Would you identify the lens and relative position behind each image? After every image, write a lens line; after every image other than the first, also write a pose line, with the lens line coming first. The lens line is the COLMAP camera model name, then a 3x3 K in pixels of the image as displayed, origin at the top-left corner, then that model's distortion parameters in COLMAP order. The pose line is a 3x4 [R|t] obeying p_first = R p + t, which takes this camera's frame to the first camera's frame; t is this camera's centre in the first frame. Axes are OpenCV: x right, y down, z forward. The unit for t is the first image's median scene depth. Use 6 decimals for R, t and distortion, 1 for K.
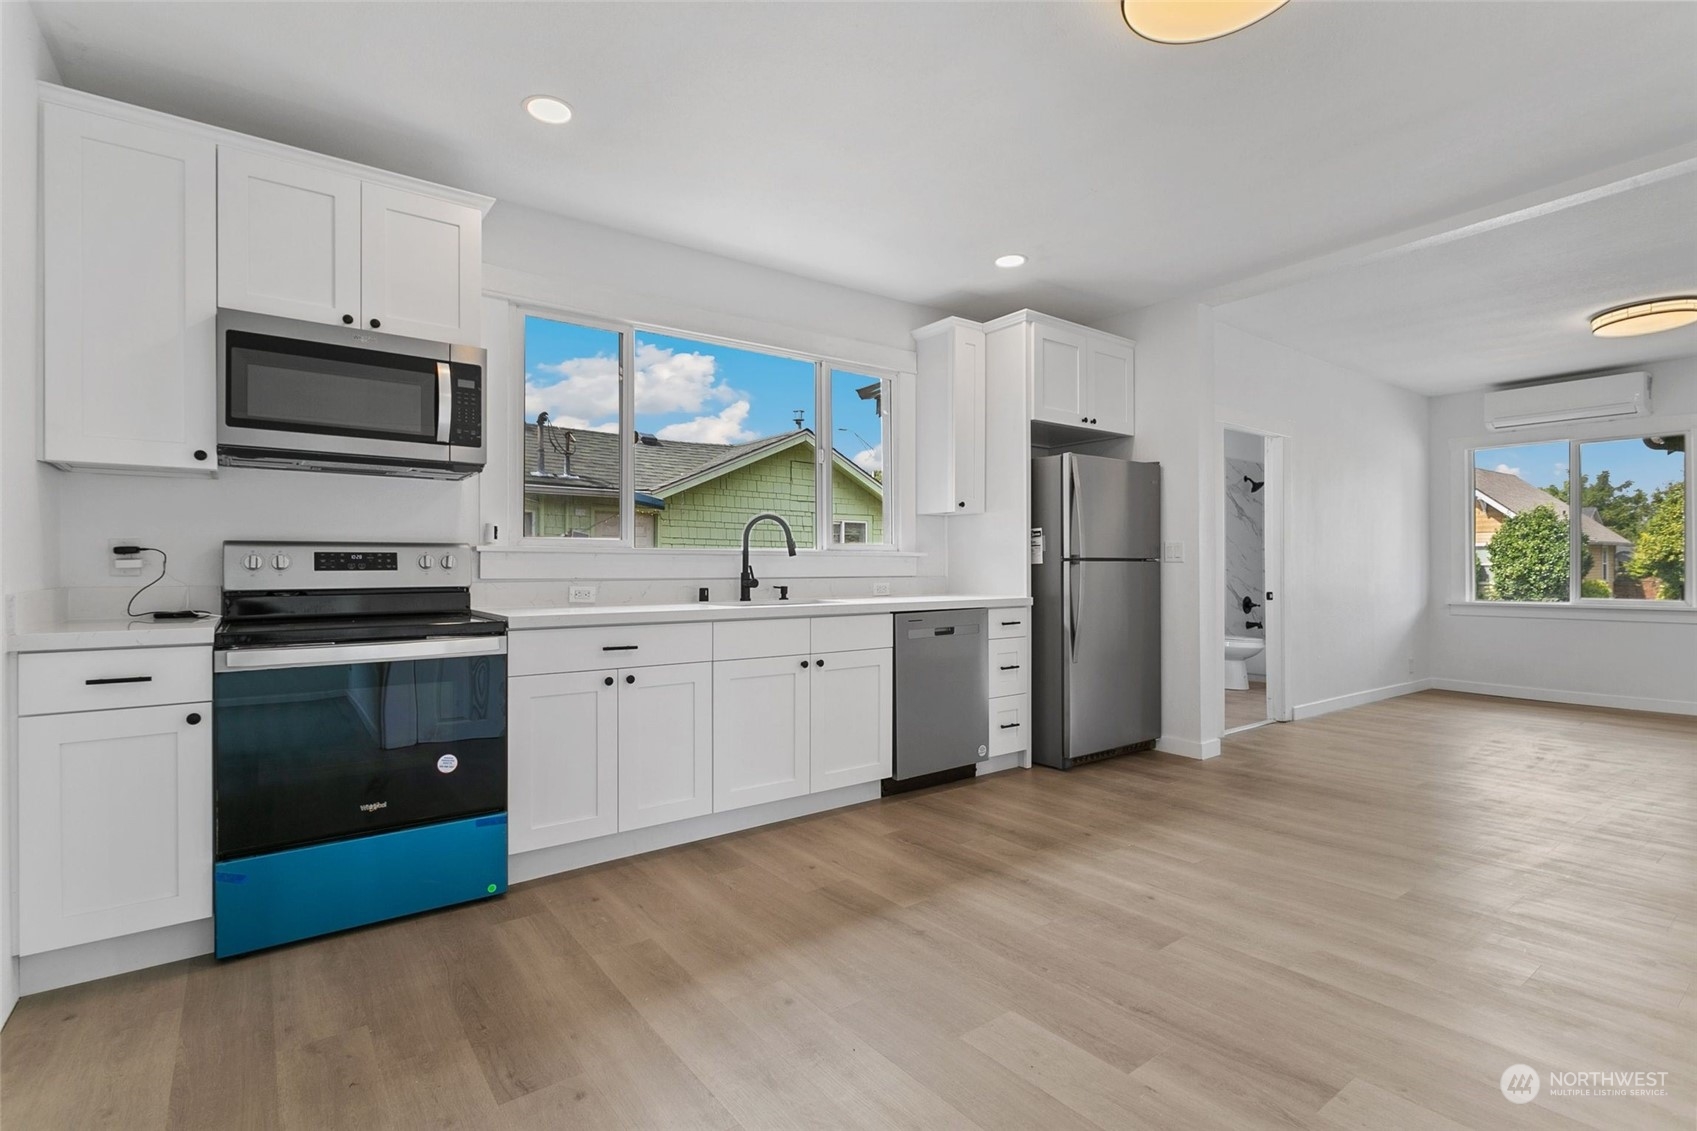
lens RADIAL K [[800.3, 0, 836.8], [0, 800.3, 568.0], [0, 0, 1]] dist [0.002985, 0.000867]
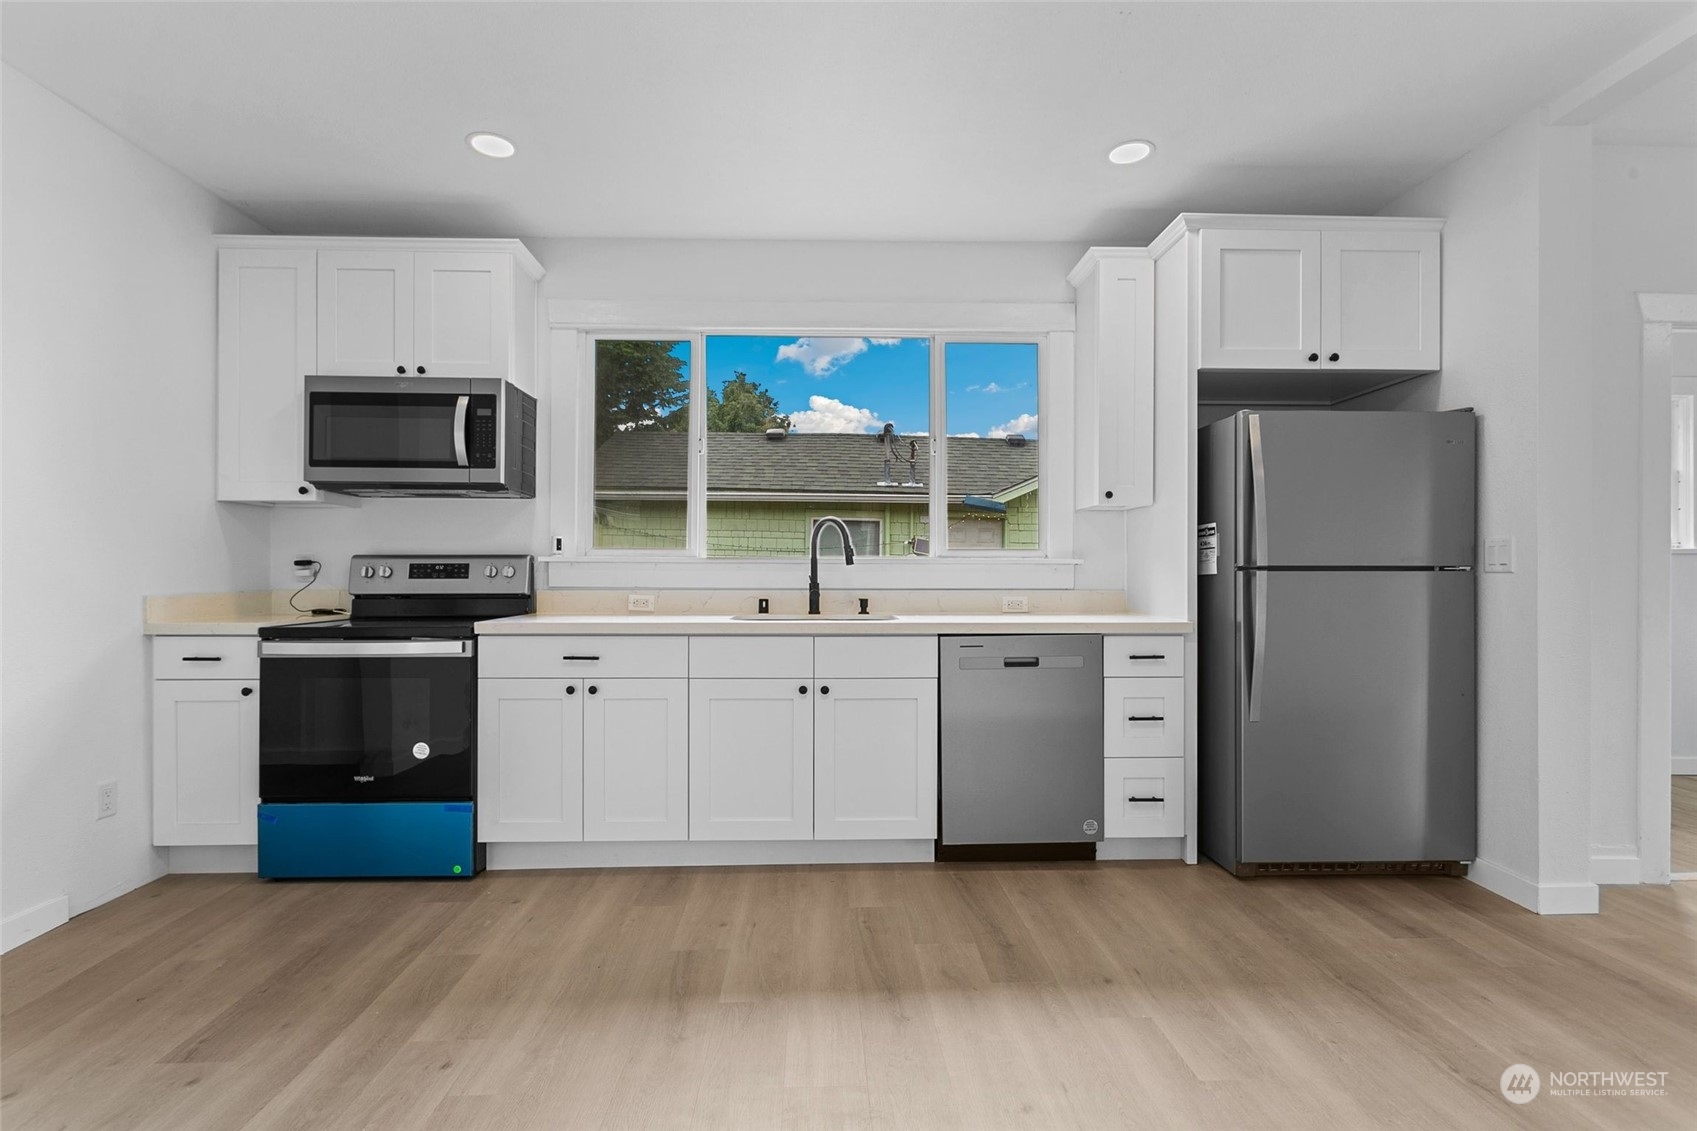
lens RADIAL K [[800.3, 0, 833.4], [0, 800.3, 573.2], [0, 0, 1]] dist [0.002985, 0.000867]
pose [[0.820832, 0.003725, -0.571157, 0.540414], [-0.003536, 0.999993, 0.001440, -0.008716], [0.571158, 0.000837, 0.820839, 0.341393]]
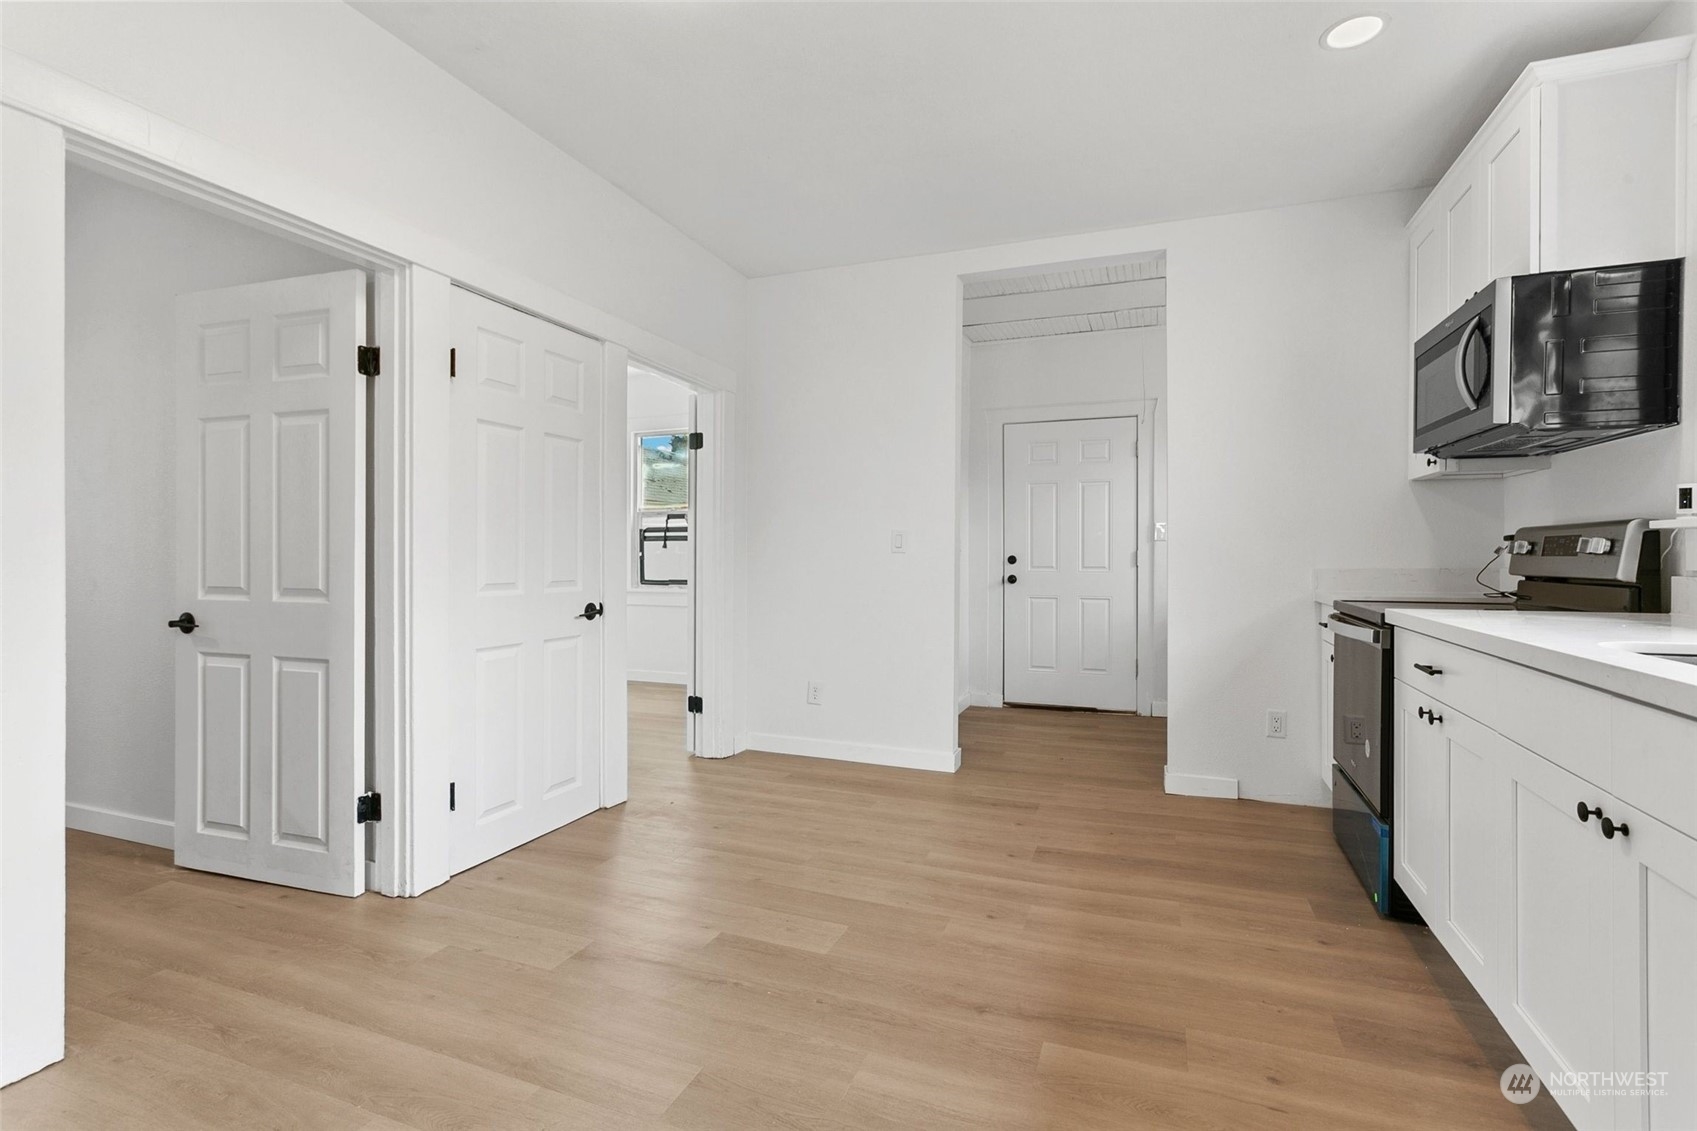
lens RADIAL K [[800.3, 0, 852.6], [0, 800.3, 559.6], [0, 0, 1]] dist [0.002985, 0.000867]
pose [[-0.839890, 0.006882, -0.542713, 0.509445], [0.002167, 0.999954, 0.009326, -0.003436], [0.542752, 0.006657, -0.839866, 1.264725]]
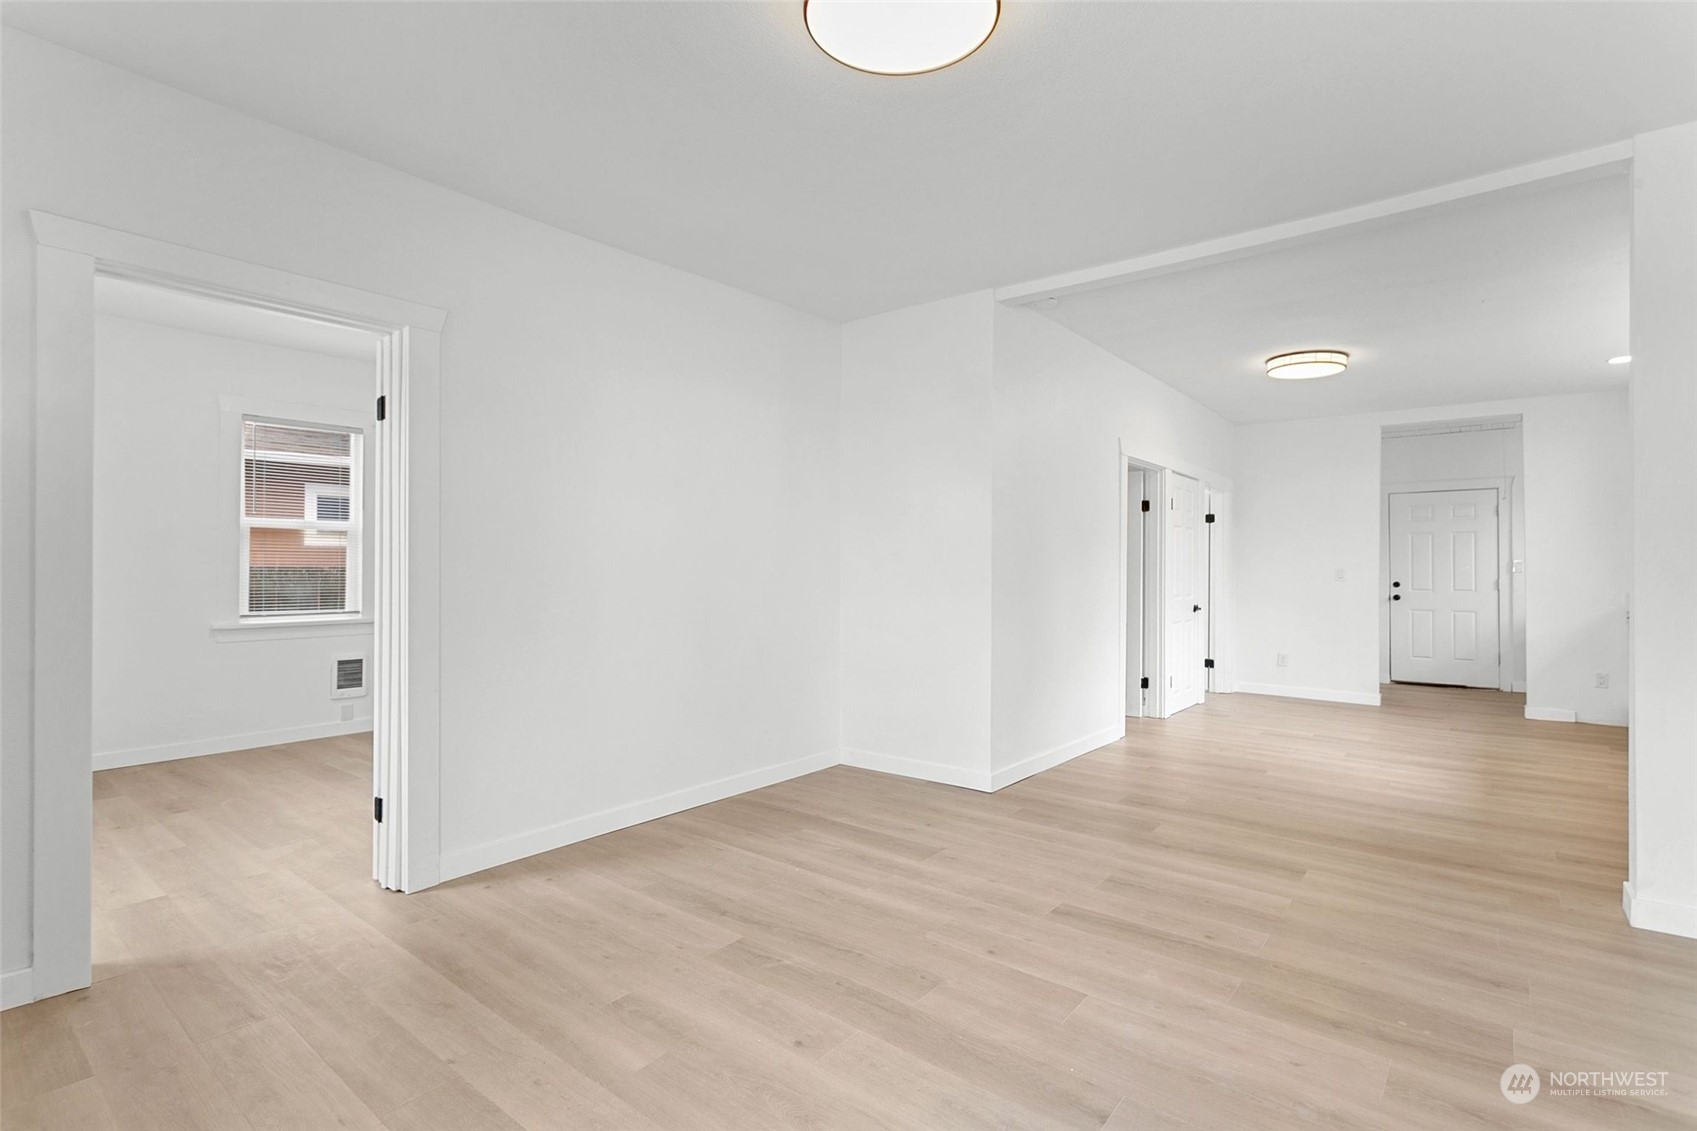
lens RADIAL K [[800.3, 0, 849.7], [0, 800.3, 561.5], [0, 0, 1]] dist [0.002985, 0.000867]
pose [[-0.967631, -0.004371, -0.252332, 1.766777], [-0.001381, 0.999927, -0.012025, -0.029700], [0.252366, -0.011288, -0.967566, 2.143265]]
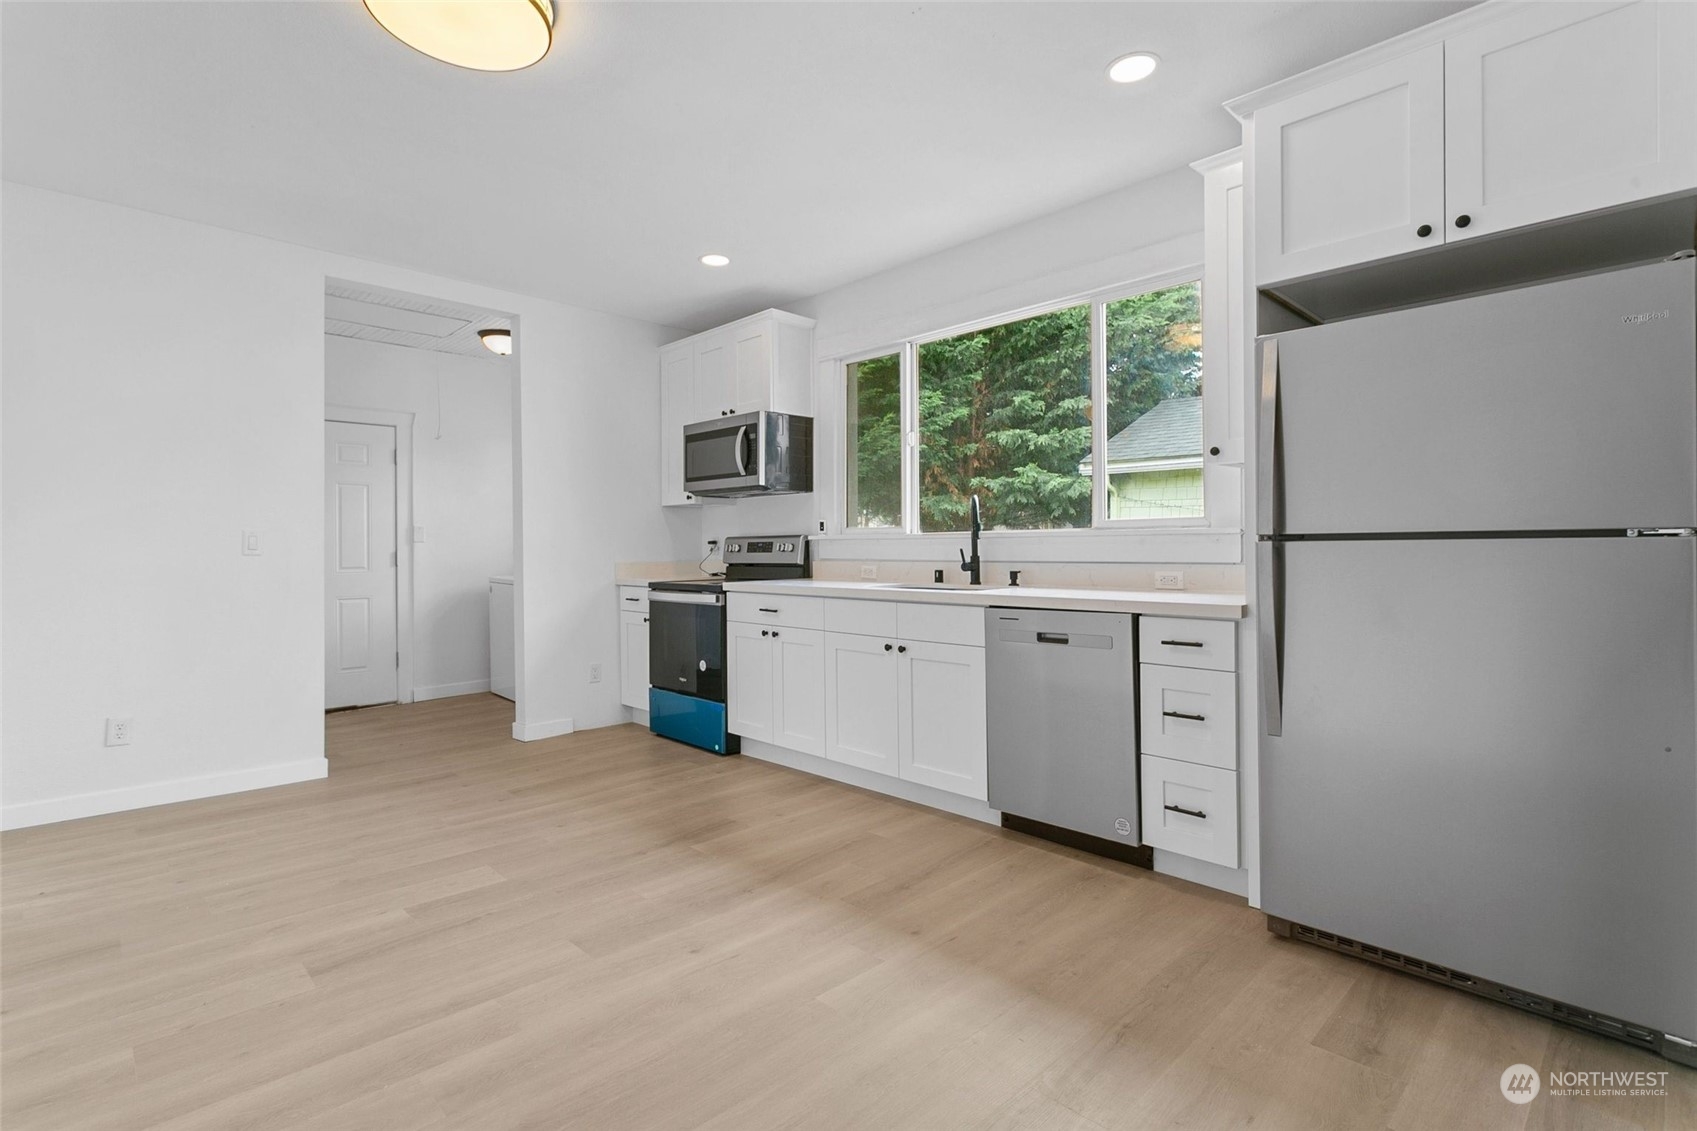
lens RADIAL K [[800.3, 0, 837.9], [0, 800.3, 550.2], [0, 0, 1]] dist [0.002985, 0.000867]
pose [[0.133878, 0.005341, -0.990983, 1.072348], [0.008135, 0.999946, 0.006488, -0.011537], [0.990964, -0.008930, 0.133827, 0.897617]]
